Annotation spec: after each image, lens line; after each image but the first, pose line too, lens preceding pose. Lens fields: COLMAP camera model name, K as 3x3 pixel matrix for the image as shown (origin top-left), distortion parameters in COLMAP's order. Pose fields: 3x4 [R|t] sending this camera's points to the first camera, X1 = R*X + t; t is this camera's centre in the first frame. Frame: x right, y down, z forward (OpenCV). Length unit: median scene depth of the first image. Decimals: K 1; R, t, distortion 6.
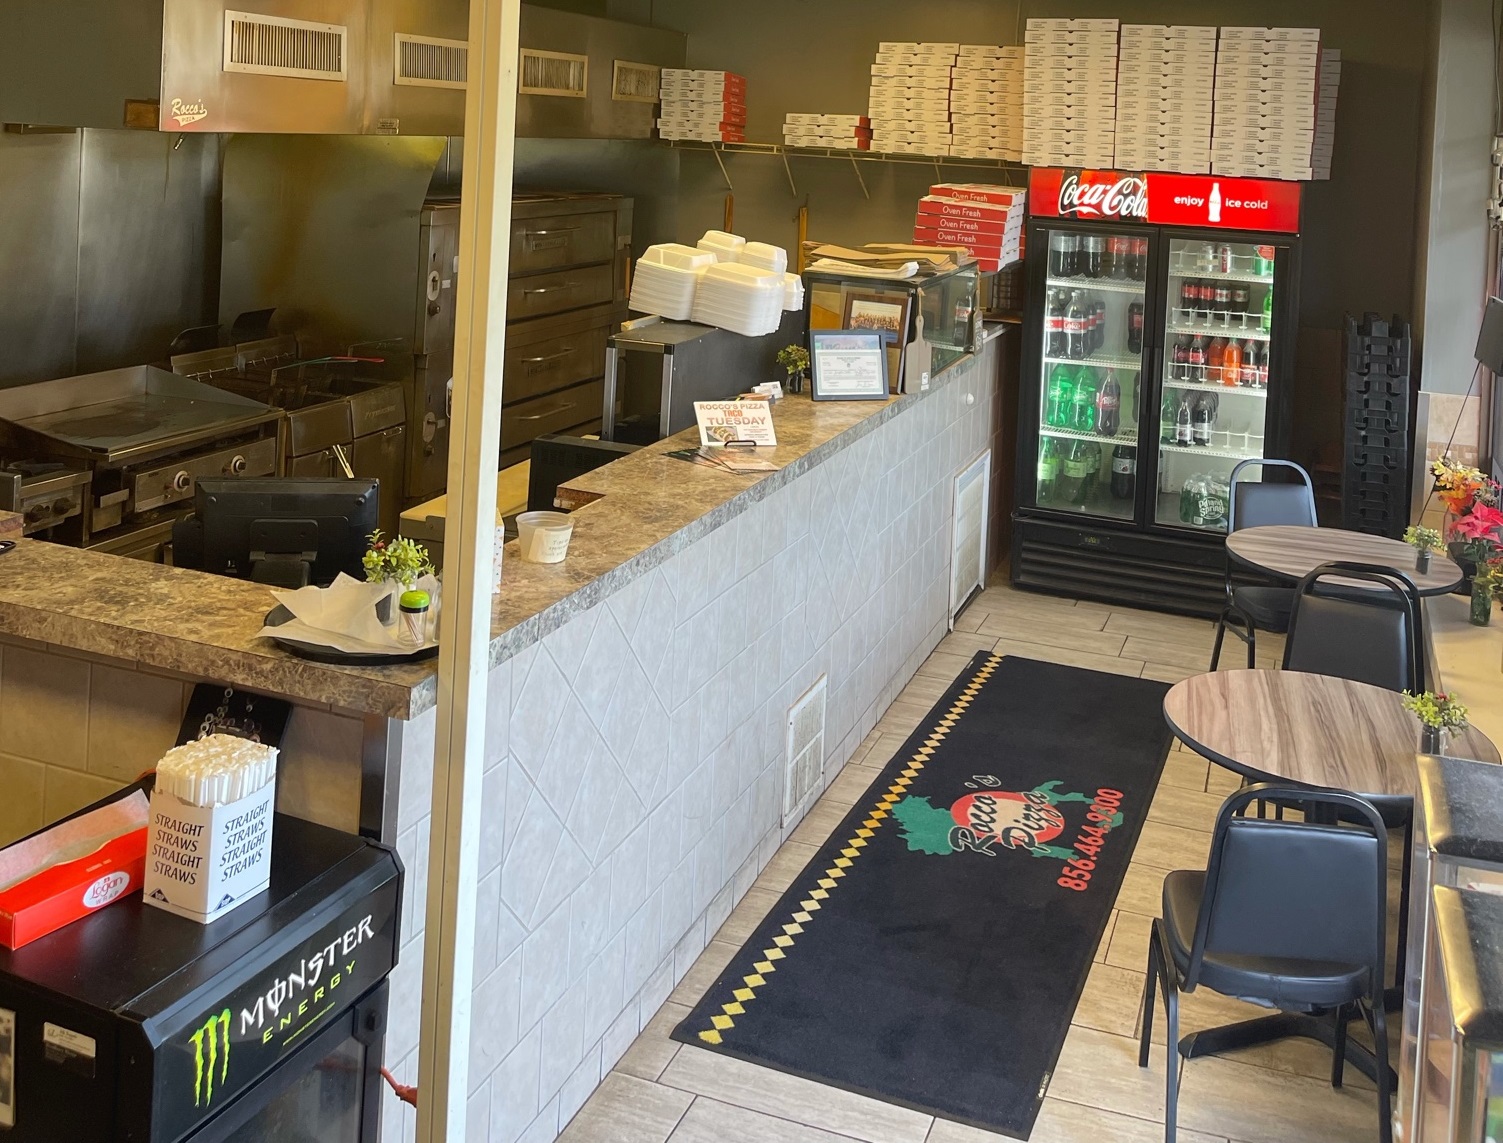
lens RADIAL K [[1497.0, 0, 751.5], [0, 1497.0, 571.5], [0, 0, 1]] dist [0.014303, 0.016938]
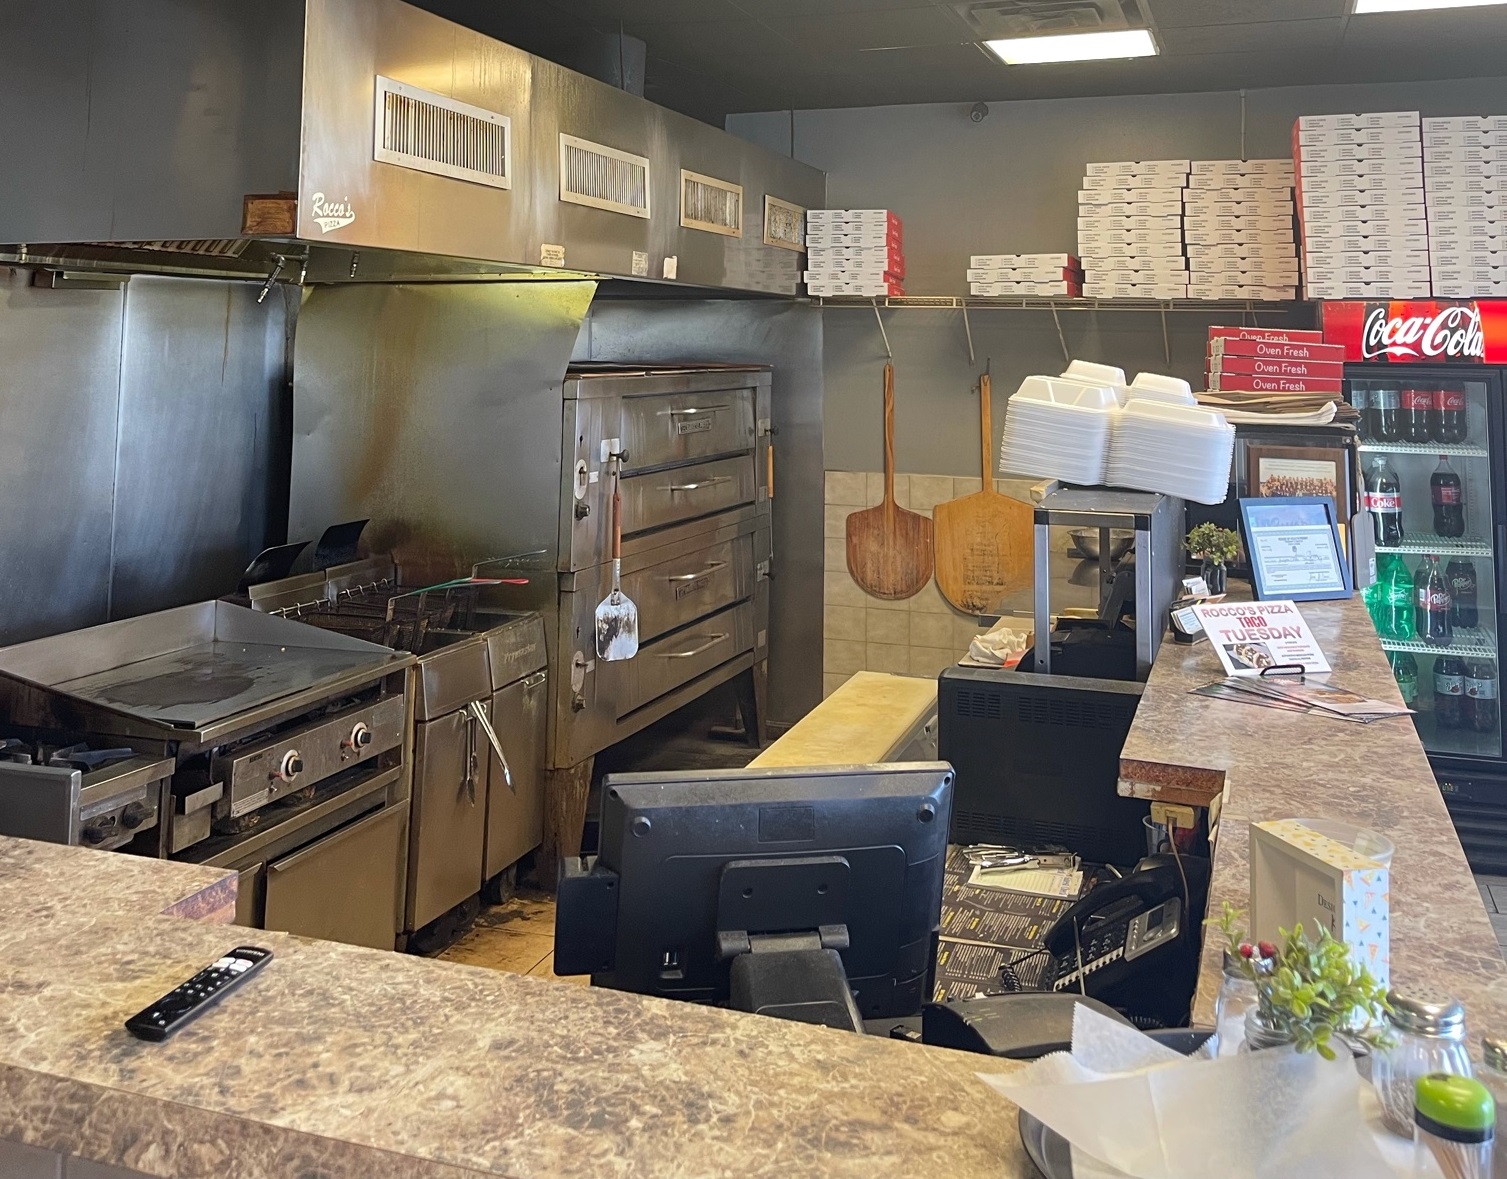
lens RADIAL K [[1727.7, 0, 753.5], [0, 1727.7, 589.5], [0, 0, 1]] dist [-0.005399, 0.084331]
pose [[0.998969, -0.043703, -0.012285, -0.101225], [0.041601, 0.989608, -0.137639, -0.014694], [0.018173, 0.136986, 0.990406, 0.145061]]
